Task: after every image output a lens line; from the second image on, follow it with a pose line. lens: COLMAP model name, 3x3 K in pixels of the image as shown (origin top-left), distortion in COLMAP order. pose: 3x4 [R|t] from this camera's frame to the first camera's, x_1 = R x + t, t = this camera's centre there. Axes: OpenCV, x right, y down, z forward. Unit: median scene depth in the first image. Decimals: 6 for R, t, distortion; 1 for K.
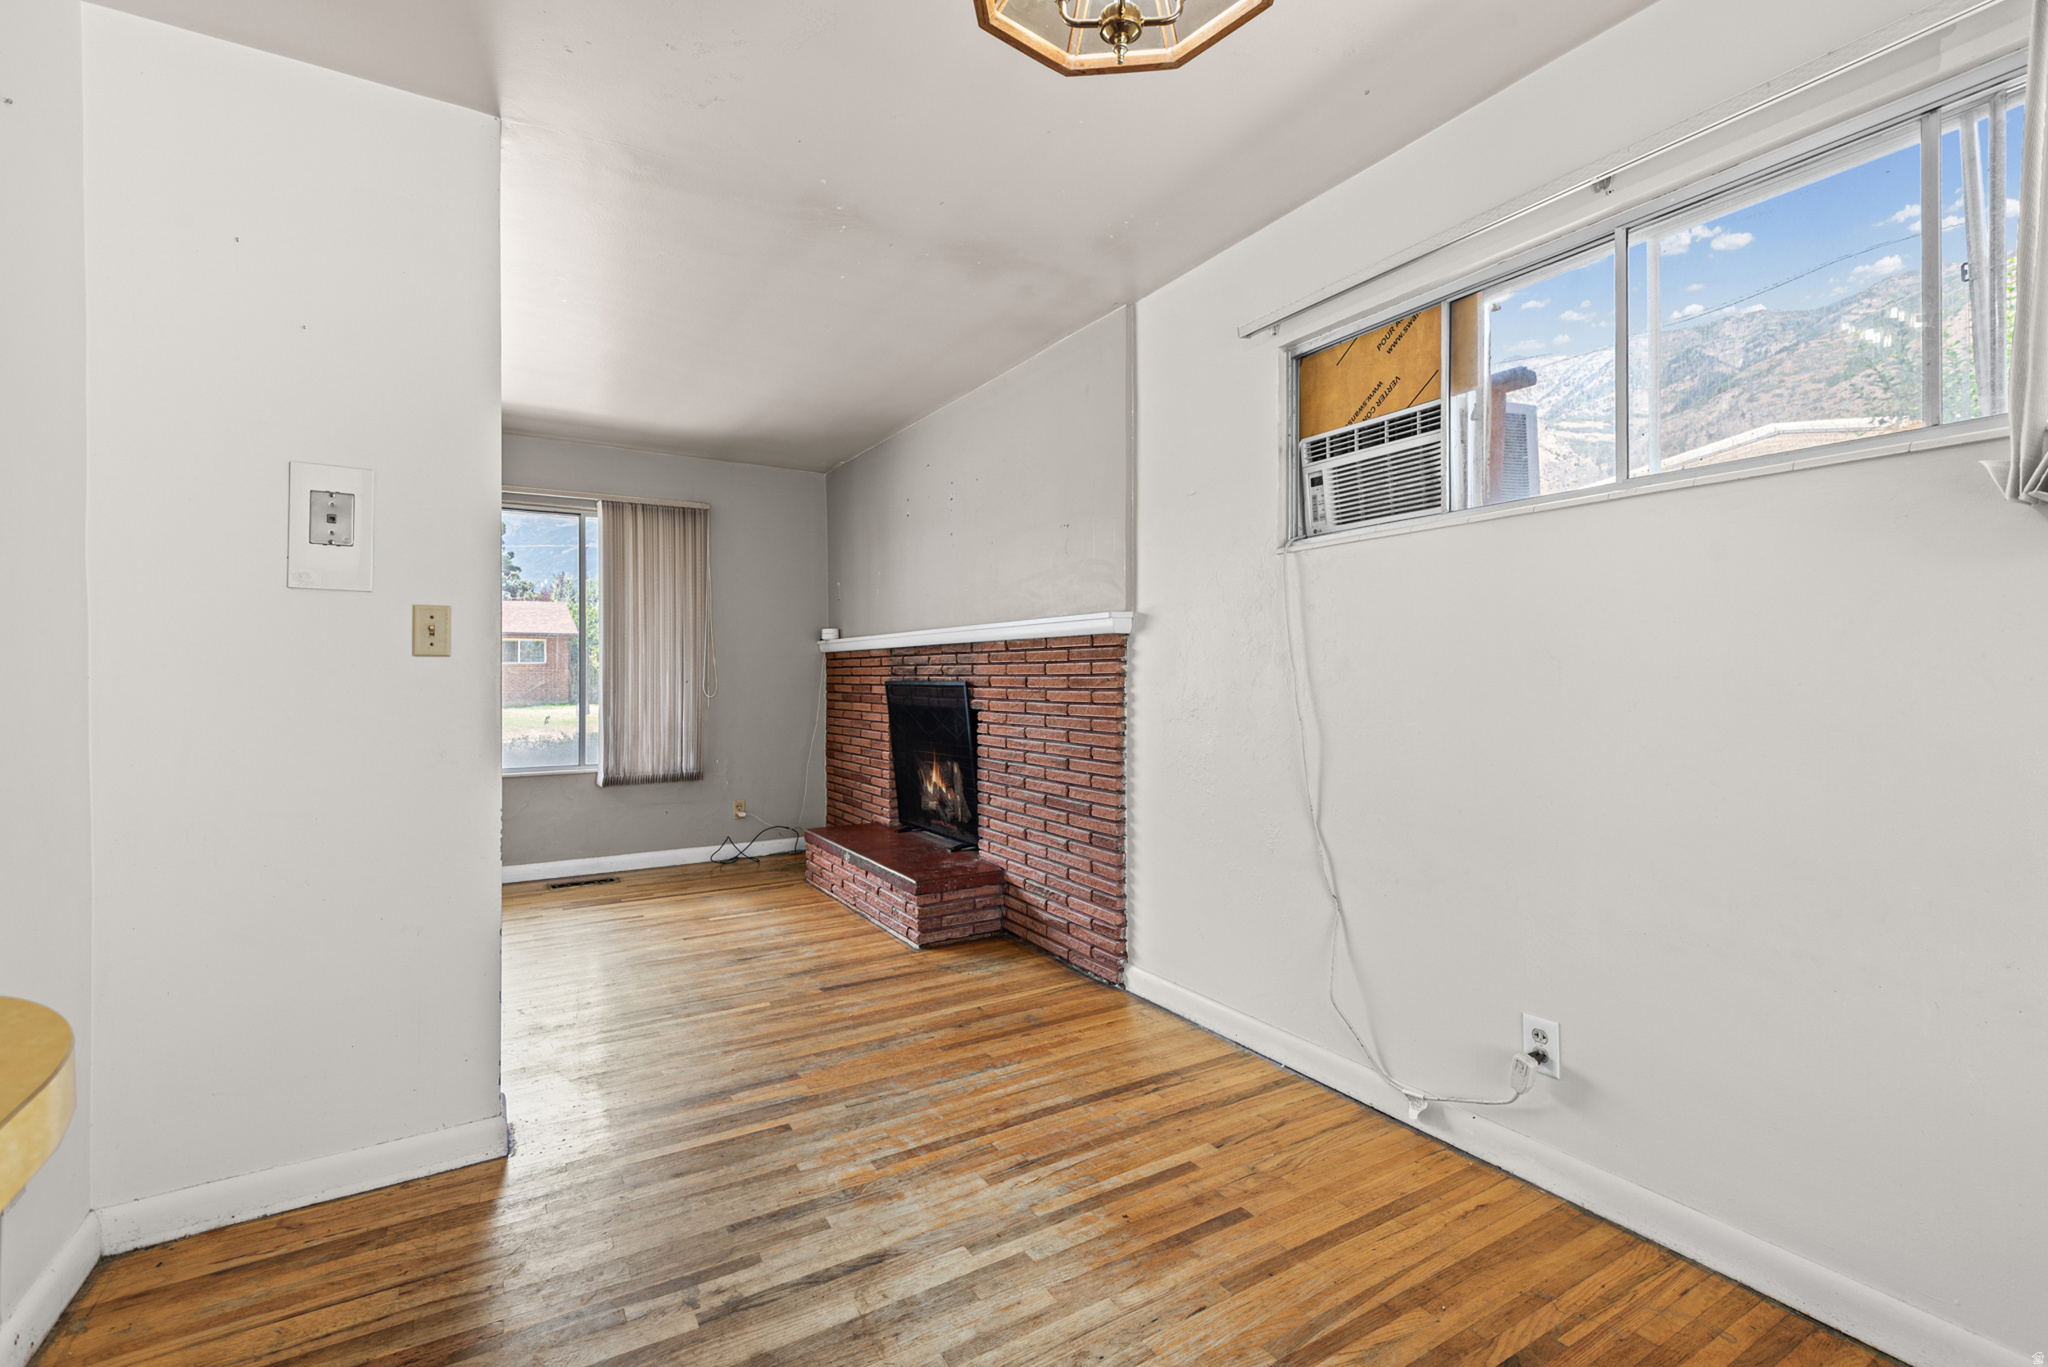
lens RADIAL K [[927.6, 0, 1039.1], [0, 927.6, 683.4], [0, 0, 1]] dist [0.013854, -0.001198]
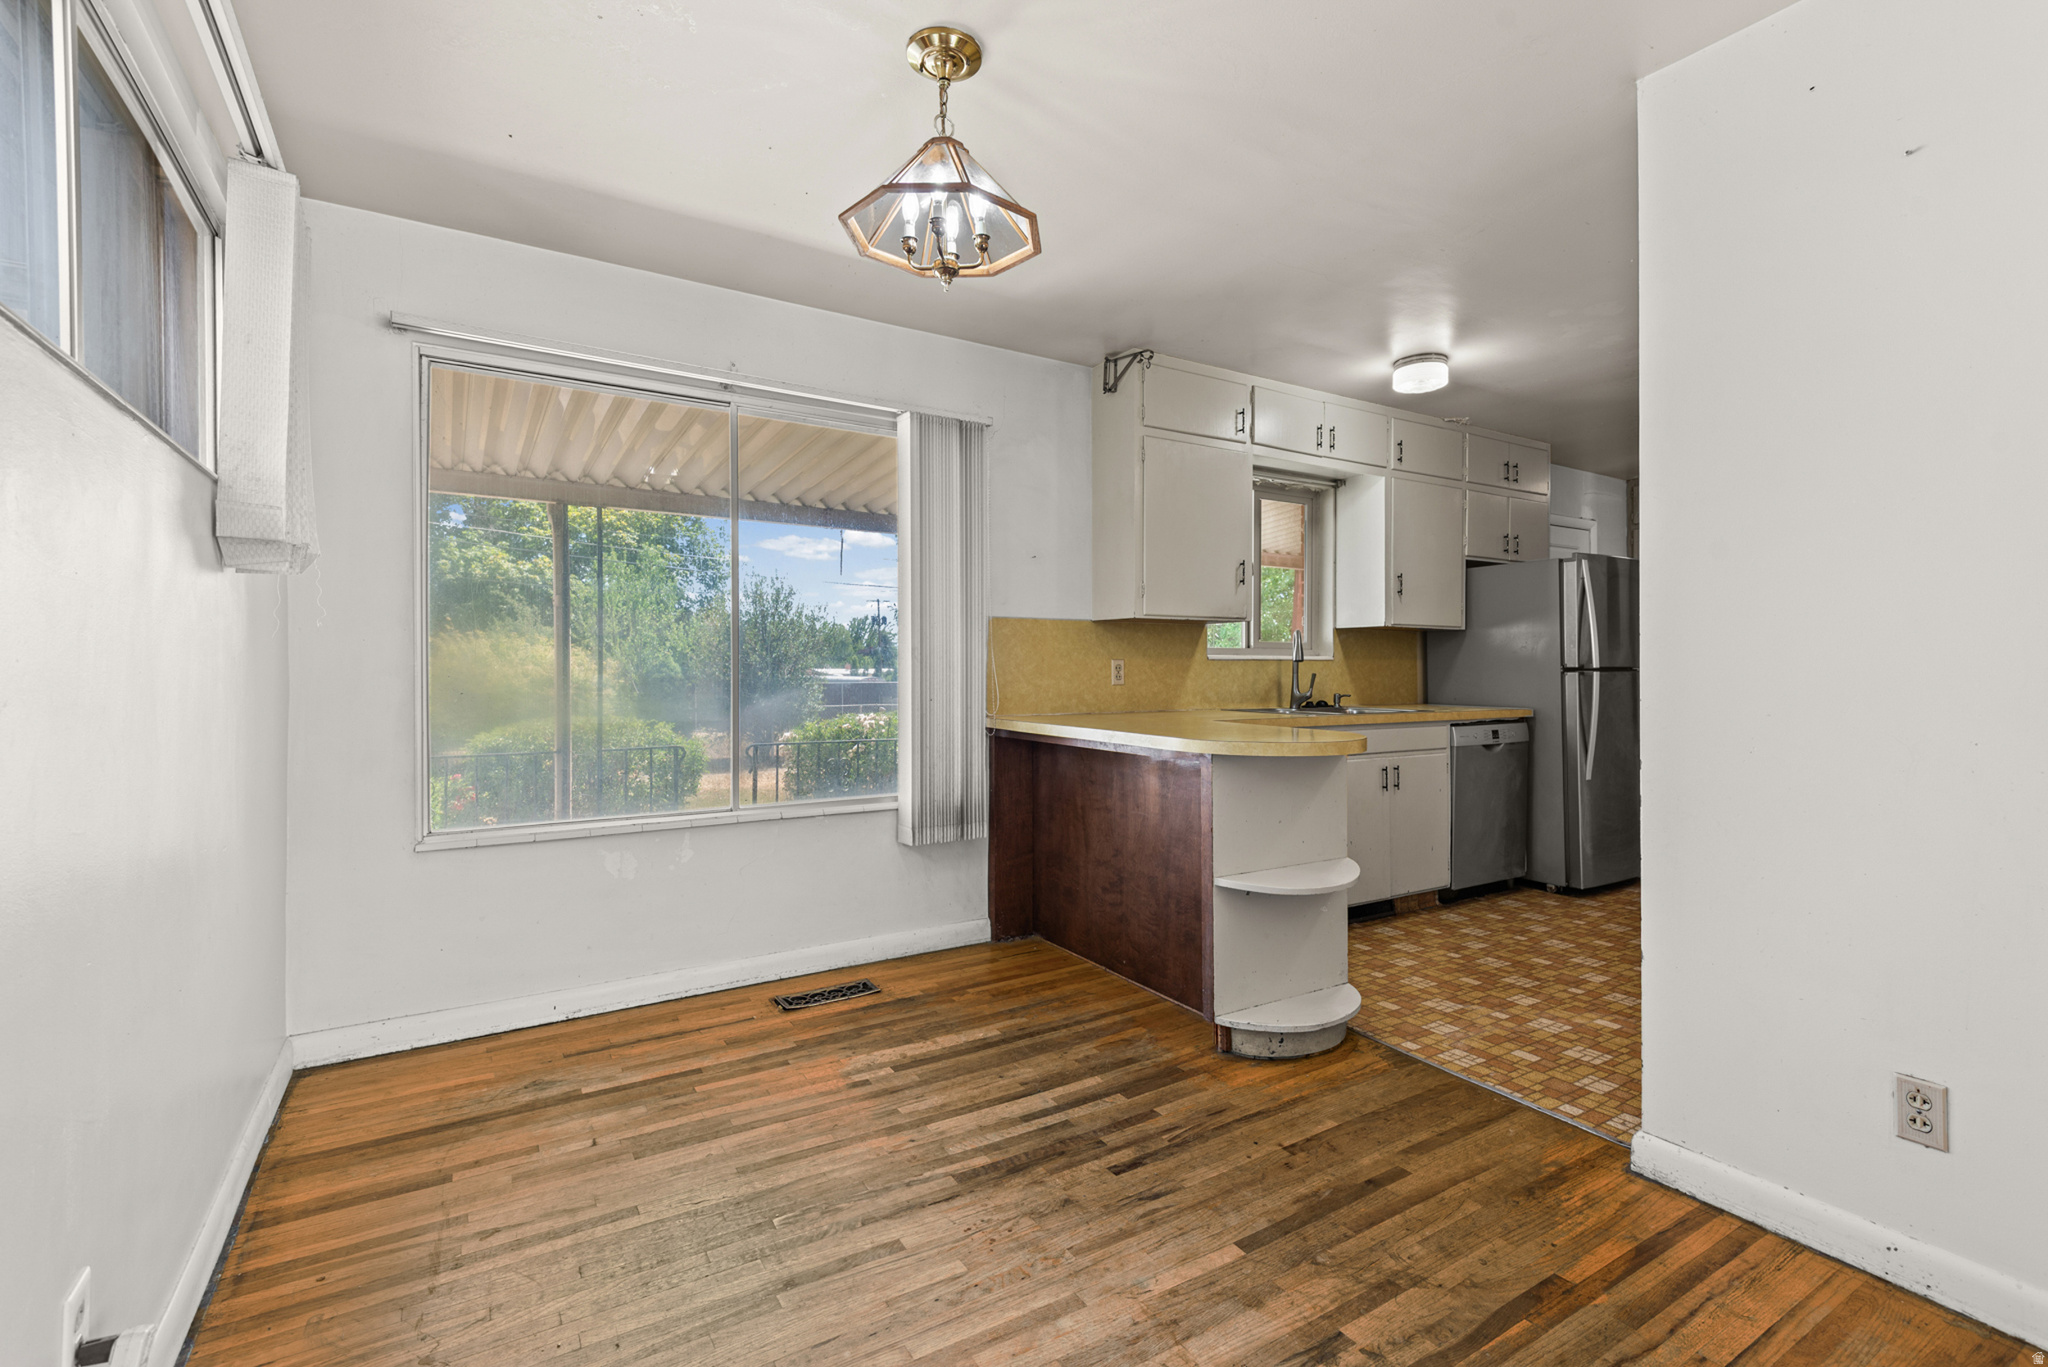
lens RADIAL K [[916.2, 0, 1021.7], [0, 916.2, 671.3], [0, 0, 1]] dist [0.025361, -0.017783]
pose [[-0.999999, -0.000230, 0.001659, -0.024278], [-0.000199, 0.999830, 0.018451, -0.016613], [-0.001663, 0.018451, -0.999828, 1.488755]]
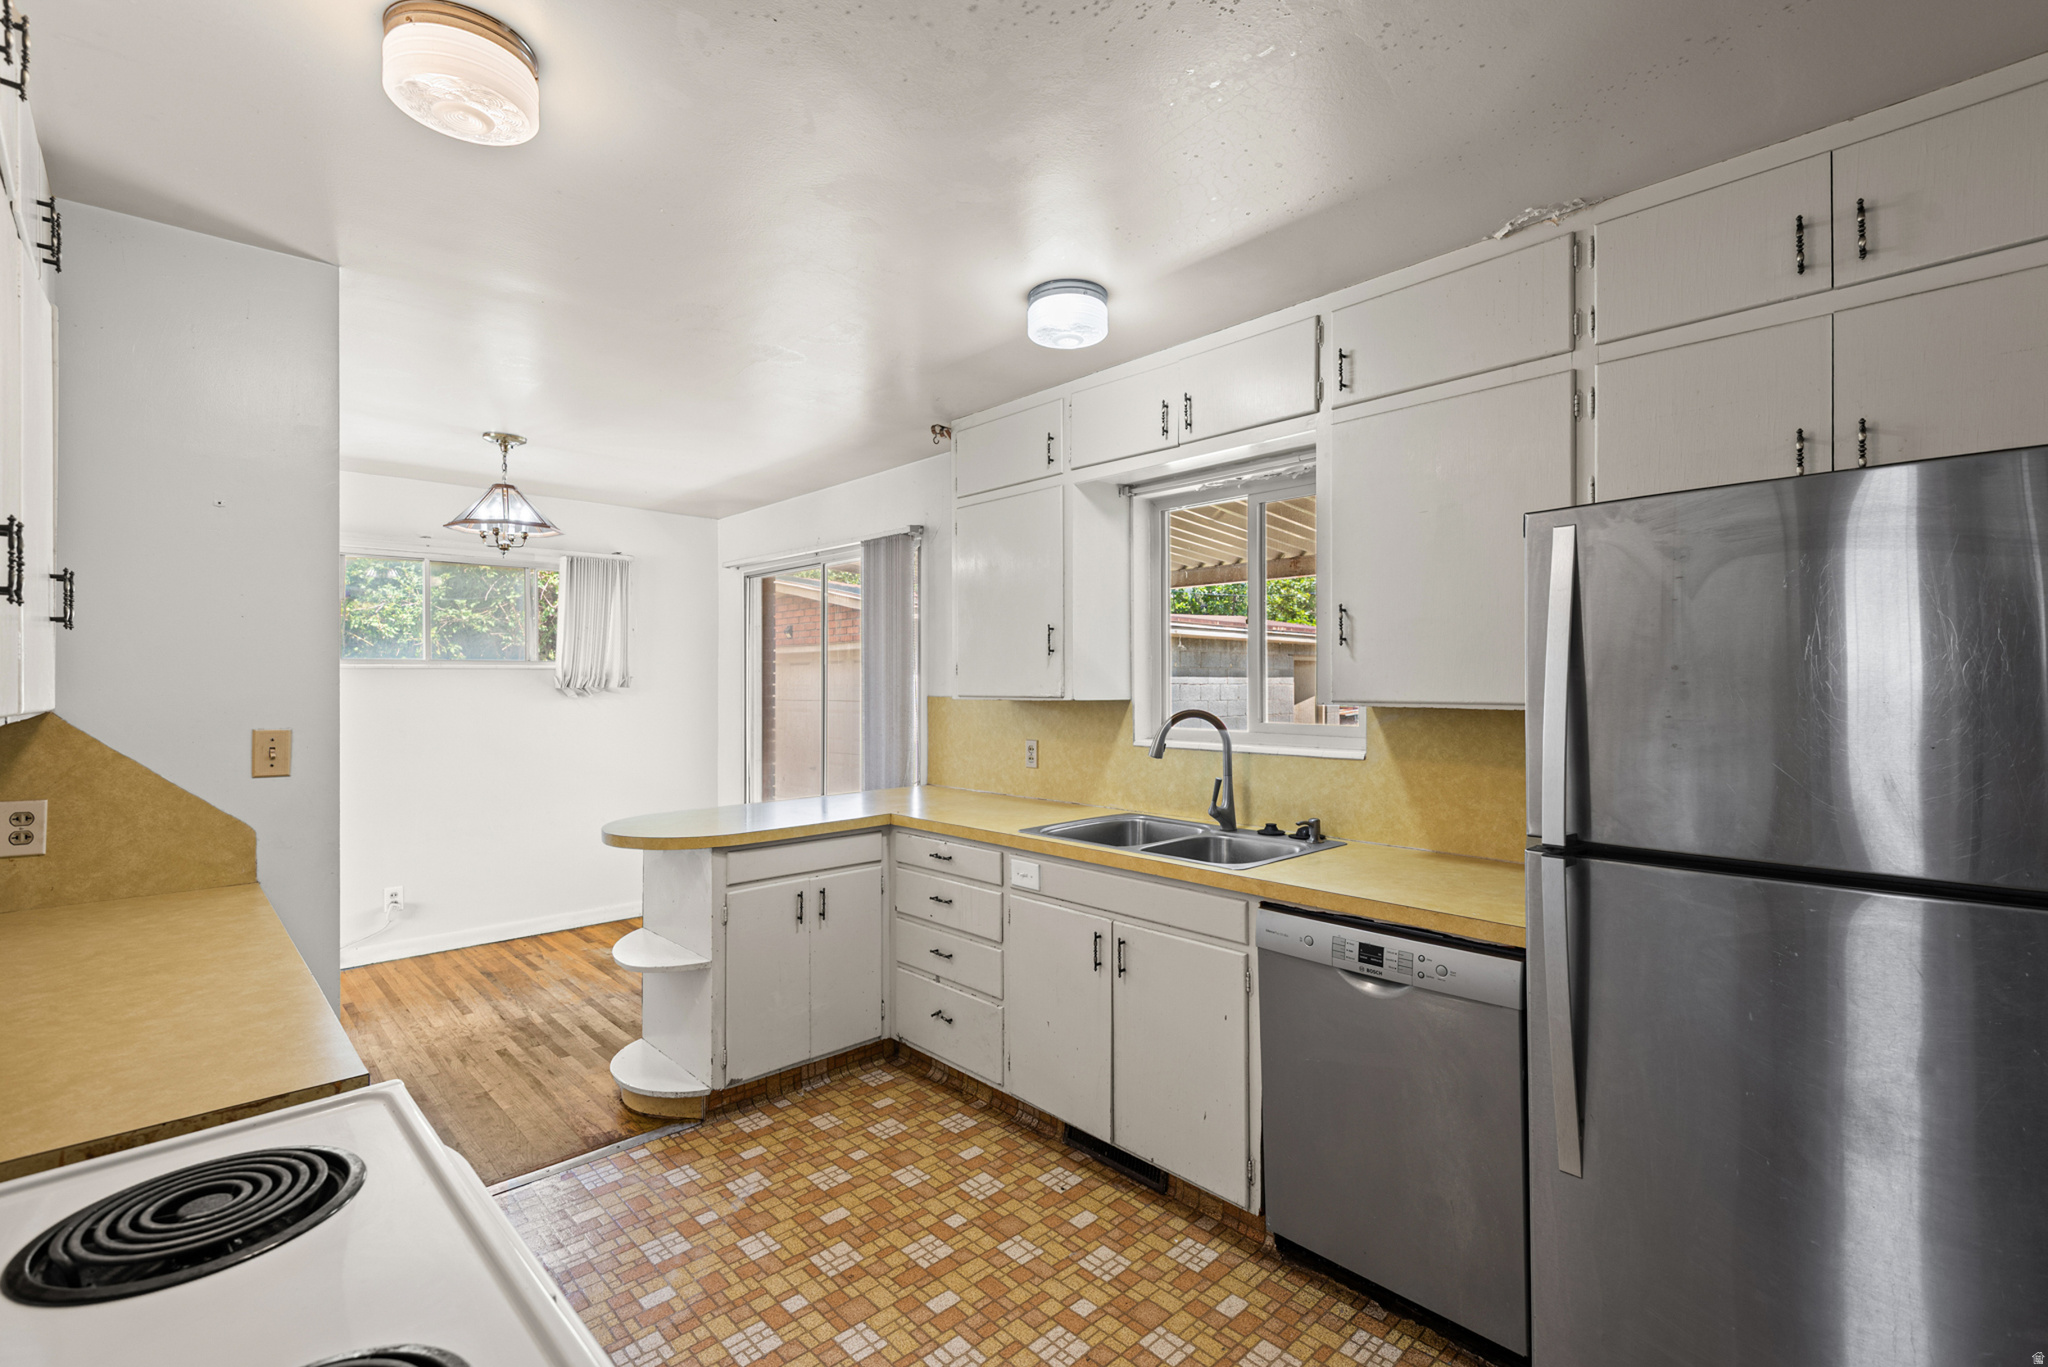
lens RADIAL K [[927.6, 0, 1039.1], [0, 927.6, 683.4], [0, 0, 1]] dist [0.013854, -0.001198]
pose [[-0.204953, -0.000106, 0.978772, -1.967354], [0.017401, 0.999842, 0.003752, -0.120790], [-0.978617, 0.017800, -0.204919, -0.092916]]
